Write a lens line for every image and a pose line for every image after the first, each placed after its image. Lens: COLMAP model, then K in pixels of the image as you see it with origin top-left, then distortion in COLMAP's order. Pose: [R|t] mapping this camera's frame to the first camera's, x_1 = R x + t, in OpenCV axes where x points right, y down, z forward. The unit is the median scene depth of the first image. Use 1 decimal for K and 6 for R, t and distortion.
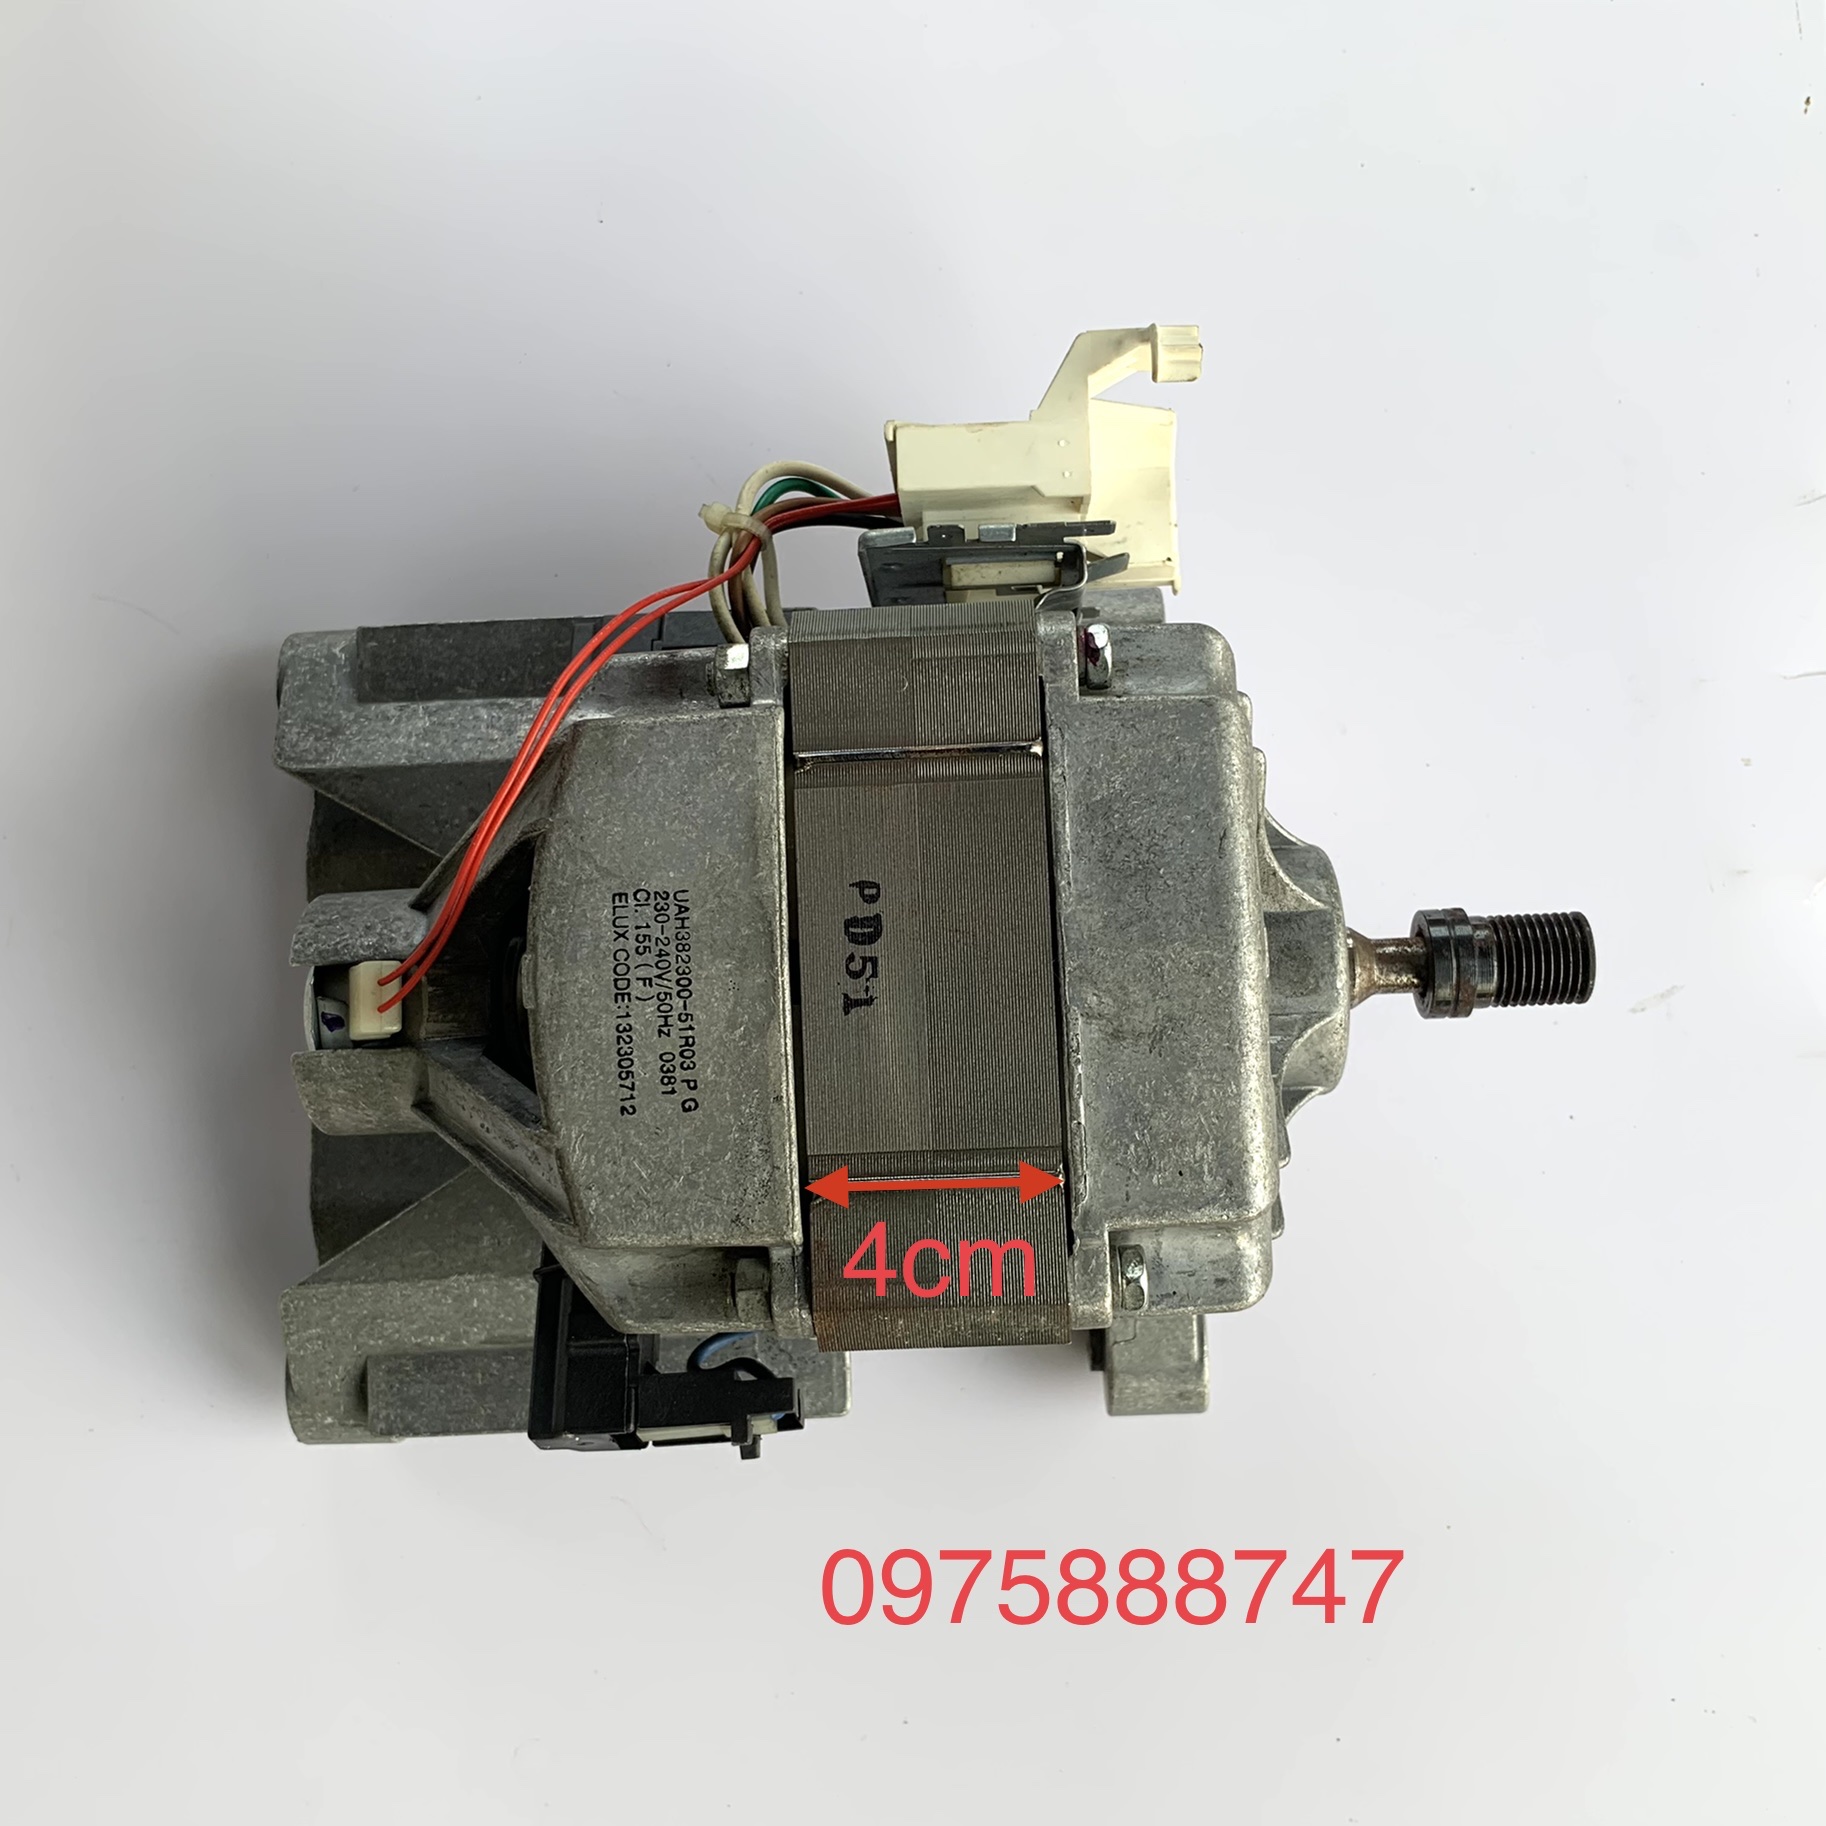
lens RADIAL K [[2039.5, 0, 913.4], [0, 2039.5, 914.6], [0, 0, 1]] dist [0.065784, 0.000000]
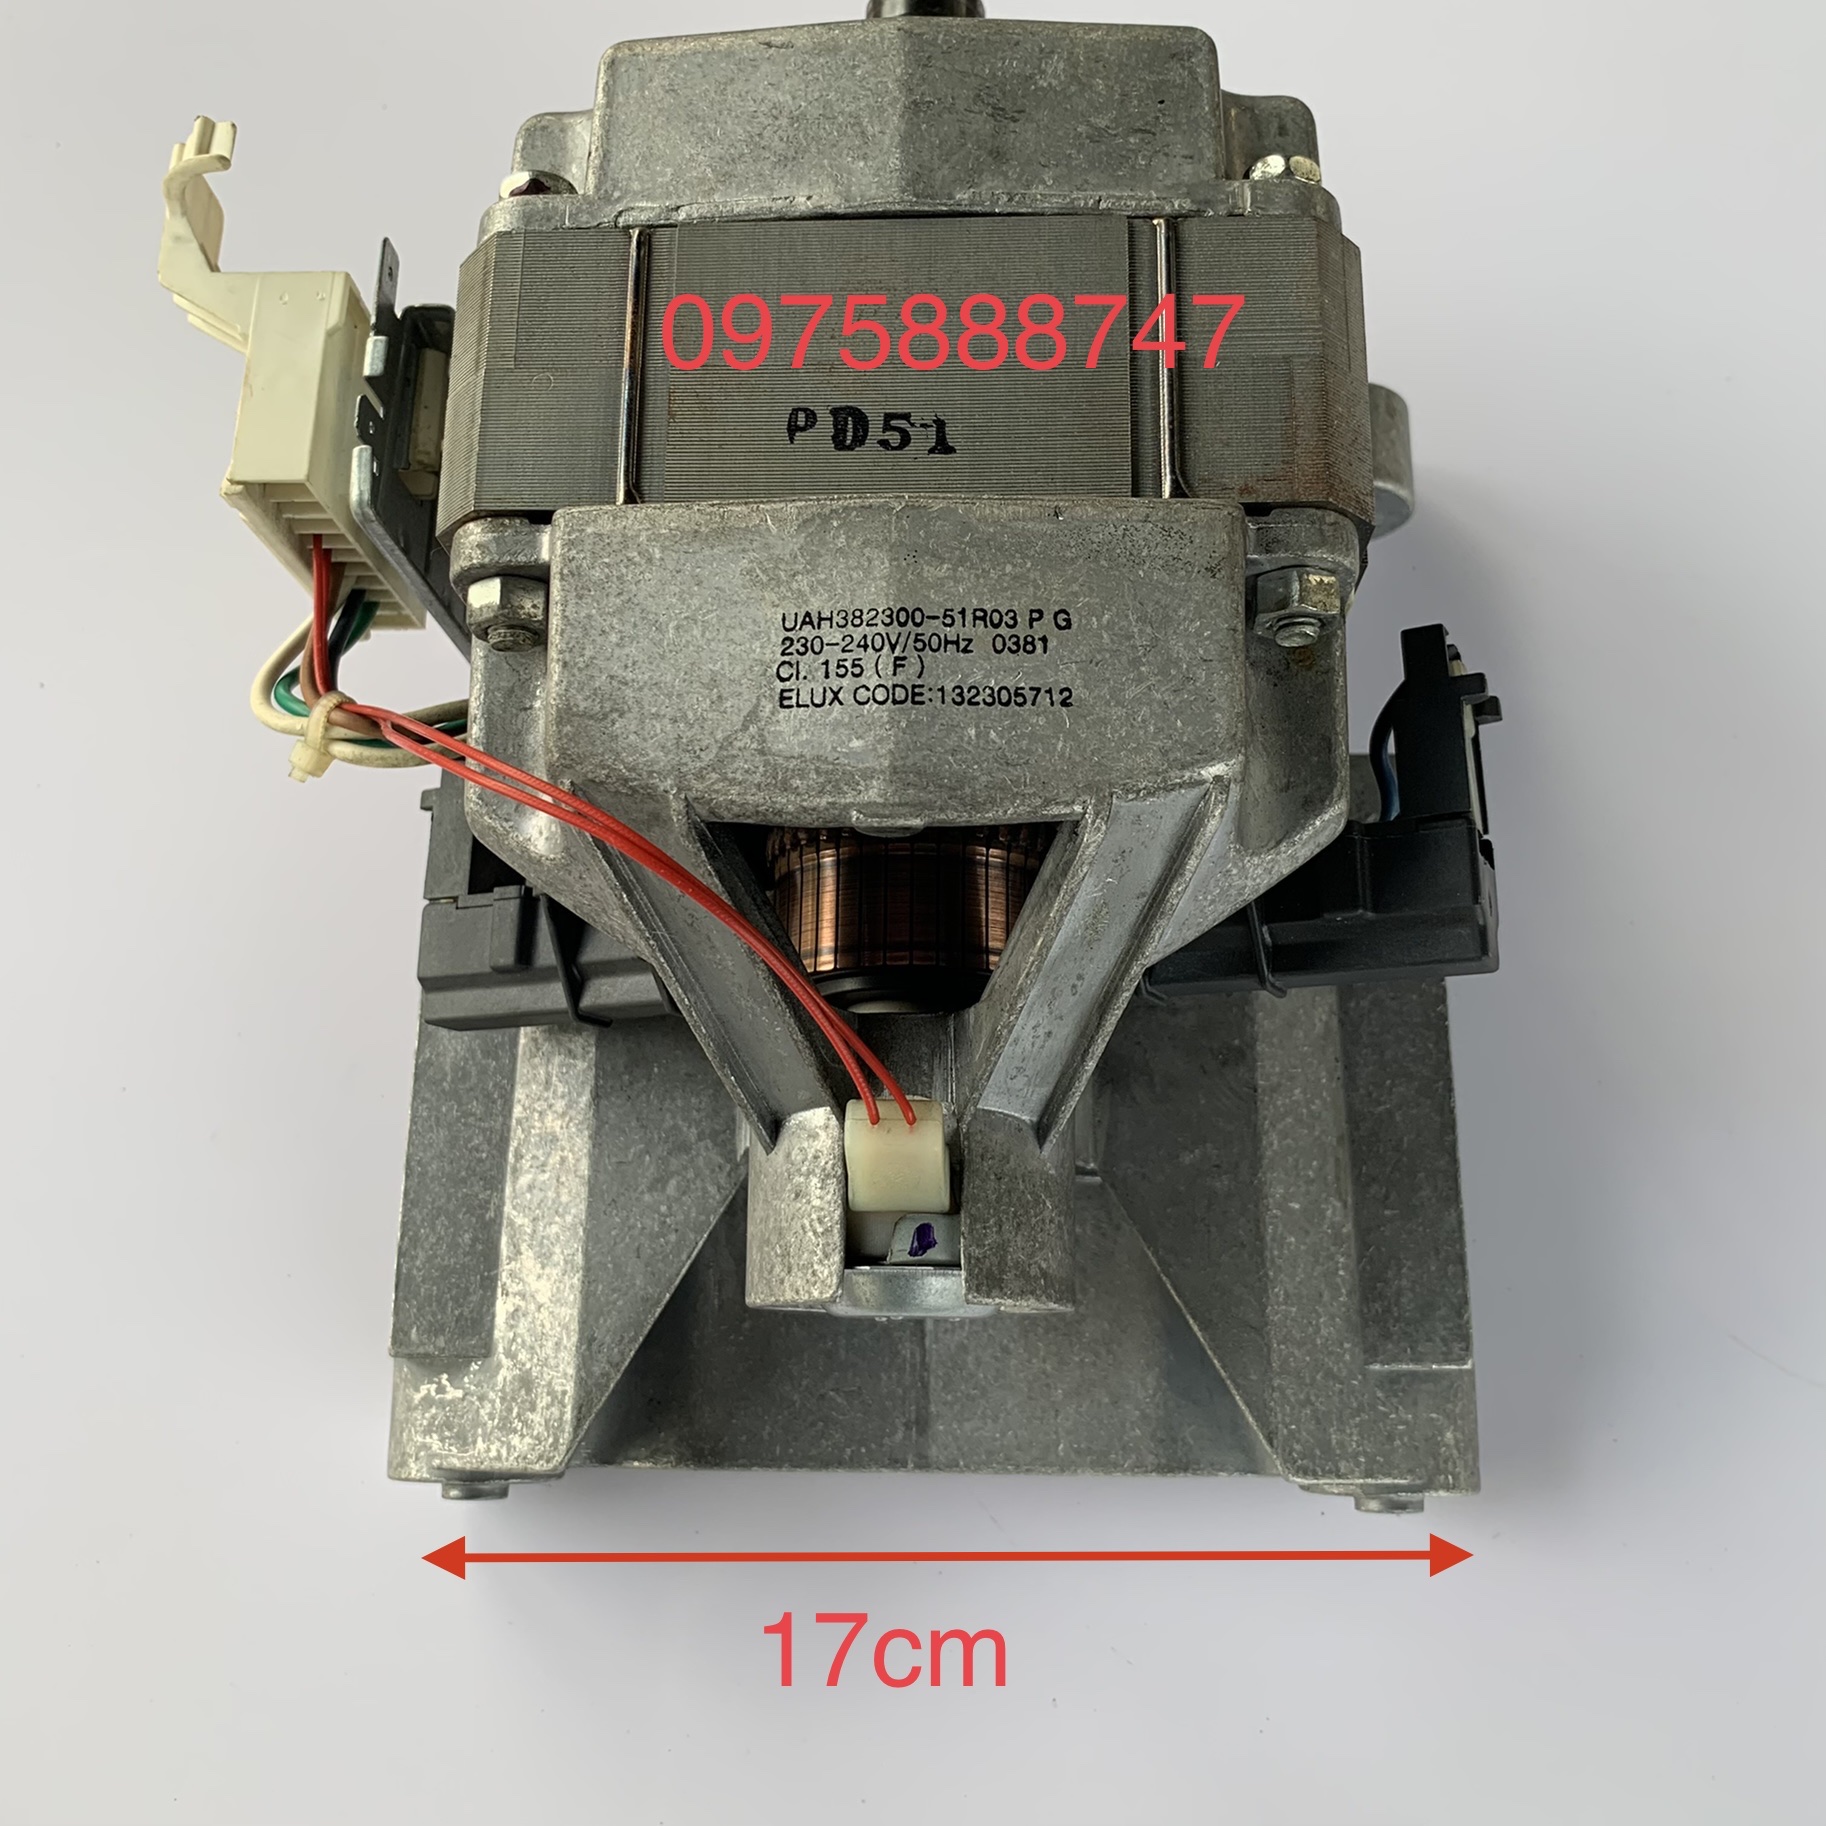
lens RADIAL K [[2039.5, 0, 913.4], [0, 2039.5, 913.5], [0, 0, 1]] dist [0.065784, 0.000000]
pose [[0.056354, -0.940935, 0.333866, -0.466576], [0.997256, 0.069124, 0.026483, 0.024279], [-0.047997, 0.331458, 0.942248, 0.310706]]
